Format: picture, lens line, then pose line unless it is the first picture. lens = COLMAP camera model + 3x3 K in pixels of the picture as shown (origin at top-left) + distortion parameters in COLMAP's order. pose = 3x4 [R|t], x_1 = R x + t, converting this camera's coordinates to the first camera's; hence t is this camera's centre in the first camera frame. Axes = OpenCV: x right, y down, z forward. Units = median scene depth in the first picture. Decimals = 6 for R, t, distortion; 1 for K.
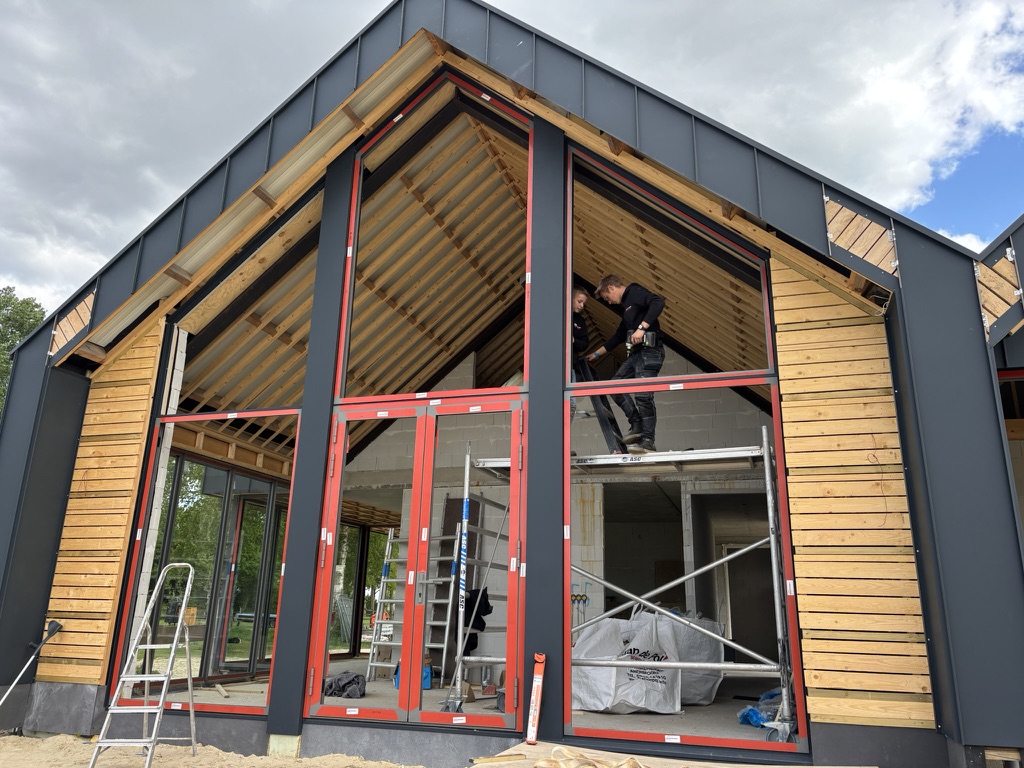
lens RADIAL K [[753.1, 0, 512.0], [0, 753.1, 384.0], [0, 0, 1]] dist [0.029682, -0.004313]
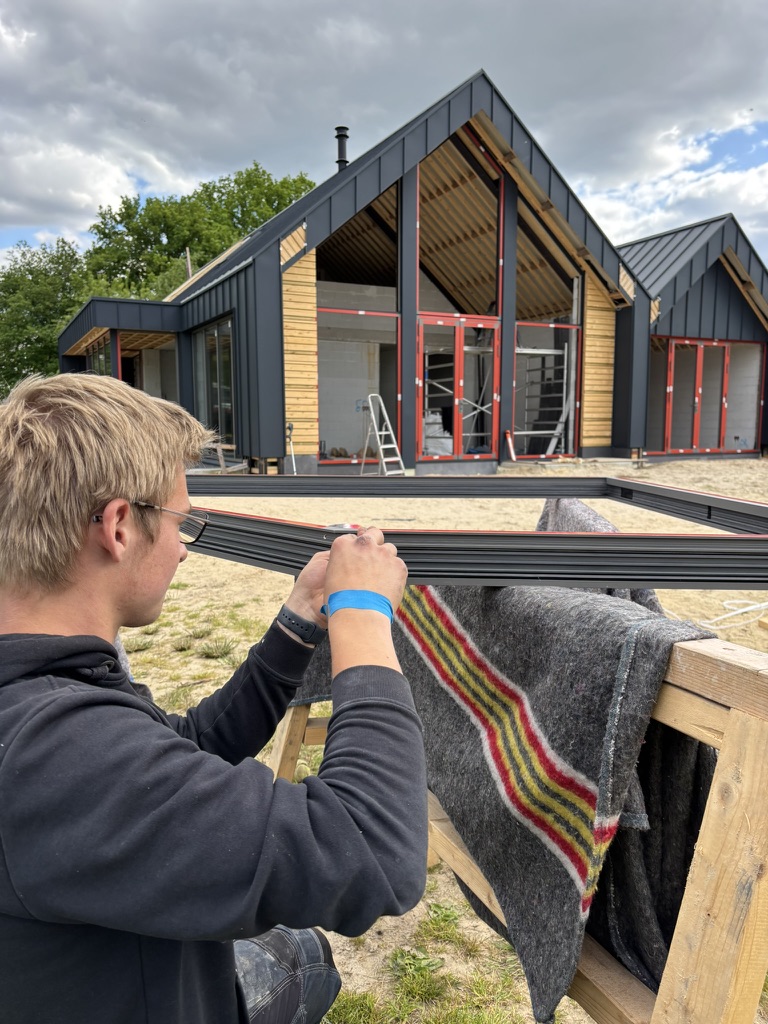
lens RADIAL K [[753.1, 0, 384.0], [0, 753.1, 512.0], [0, 0, 1]] dist [0.029682, -0.004313]
pose [[0.706349, -0.105719, 0.699925, -1.993703], [-0.188817, 0.924819, 0.330238, -0.147792], [-0.682217, -0.365421, 0.633283, -0.422195]]
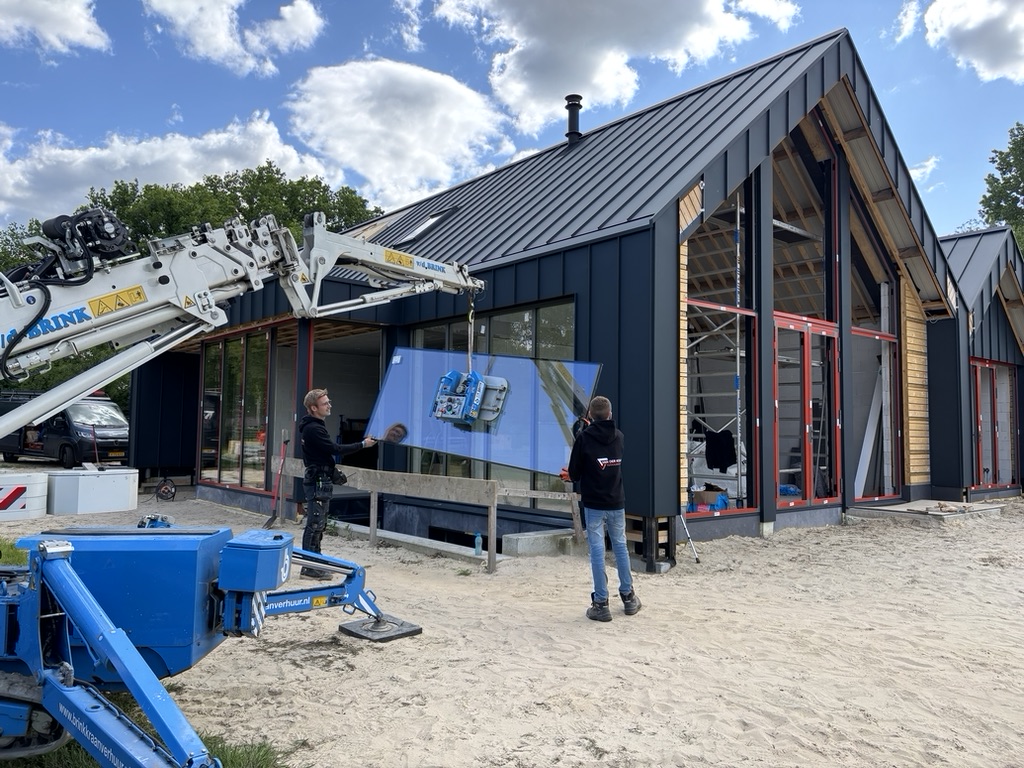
lens RADIAL K [[753.1, 0, 512.0], [0, 753.1, 384.0], [0, 0, 1]] dist [0.029682, -0.004313]
pose [[0.534348, 0.037608, 0.844428, -2.031143], [-0.246161, 0.962631, 0.112897, 0.136230], [-0.808627, -0.268191, 0.523637, 0.701617]]
